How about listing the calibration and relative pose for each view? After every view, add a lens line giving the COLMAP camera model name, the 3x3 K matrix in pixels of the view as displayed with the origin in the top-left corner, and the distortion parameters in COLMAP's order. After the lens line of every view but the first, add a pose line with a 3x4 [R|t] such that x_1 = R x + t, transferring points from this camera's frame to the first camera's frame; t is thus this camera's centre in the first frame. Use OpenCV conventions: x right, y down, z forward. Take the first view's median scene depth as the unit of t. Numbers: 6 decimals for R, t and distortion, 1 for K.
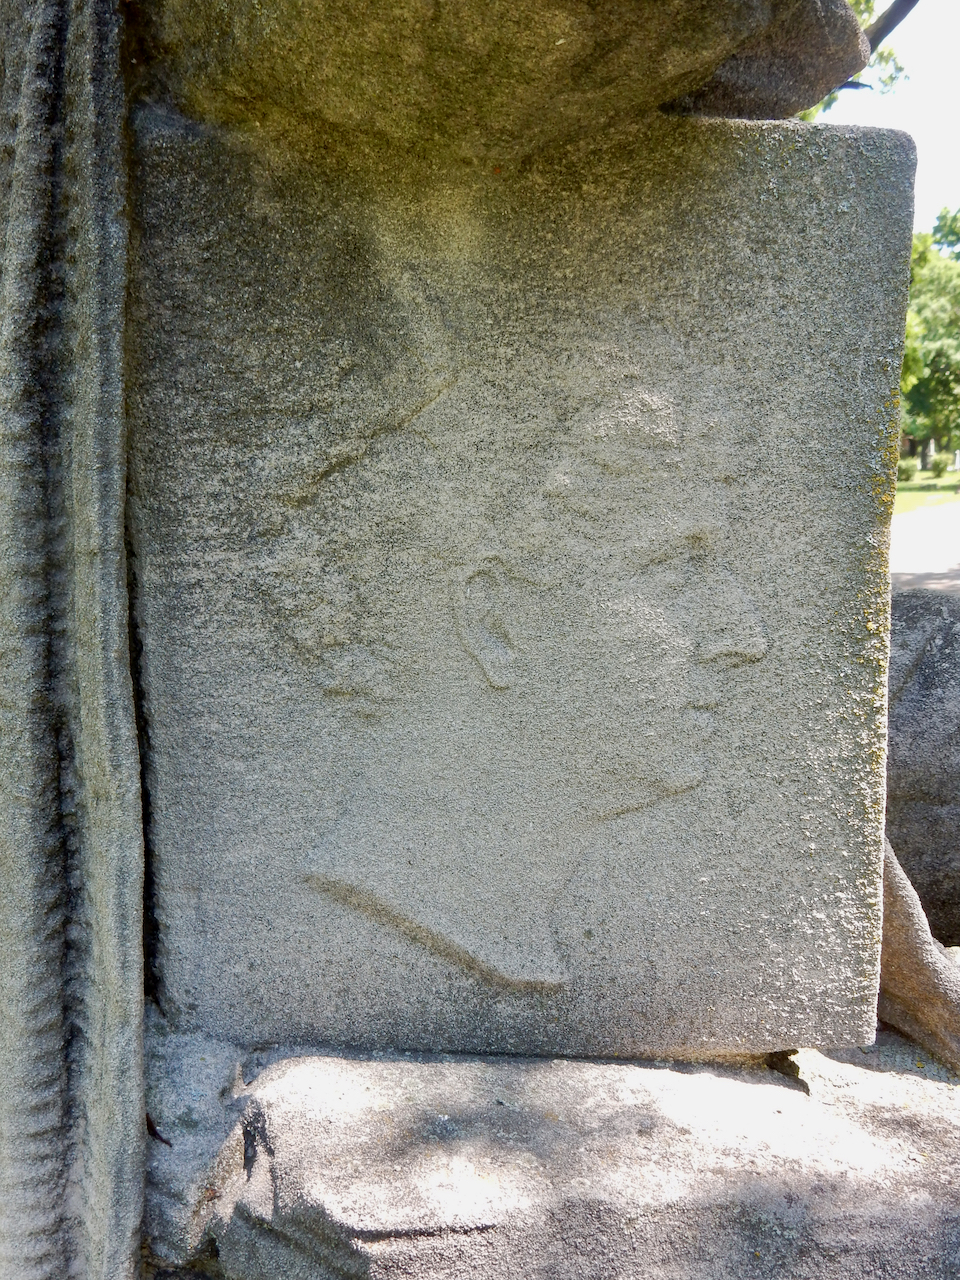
lens RADIAL K [[1576.5, 0, 475.2], [0, 1576.5, 646.3], [0, 0, 1]] dist [-0.021330, 0.000000]
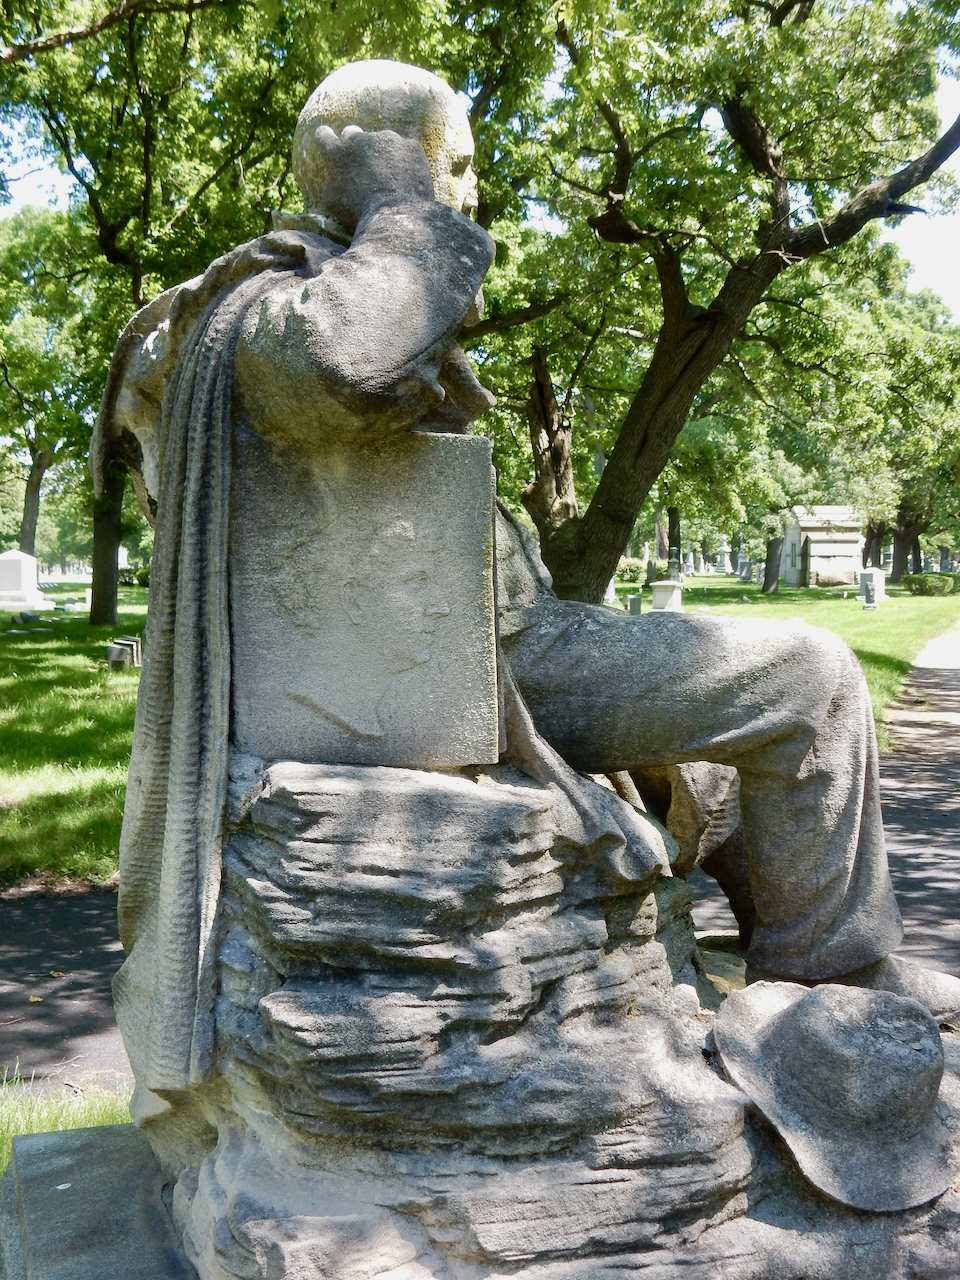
lens RADIAL K [[1576.5, 0, 484.1], [0, 1576.5, 636.3], [0, 0, 1]] dist [-0.021330, 0.000000]
pose [[0.998519, 0.016910, -0.051715, 0.402493], [-0.020252, 0.997692, -0.064807, 0.233382], [0.050500, 0.065758, 0.996557, -1.859968]]
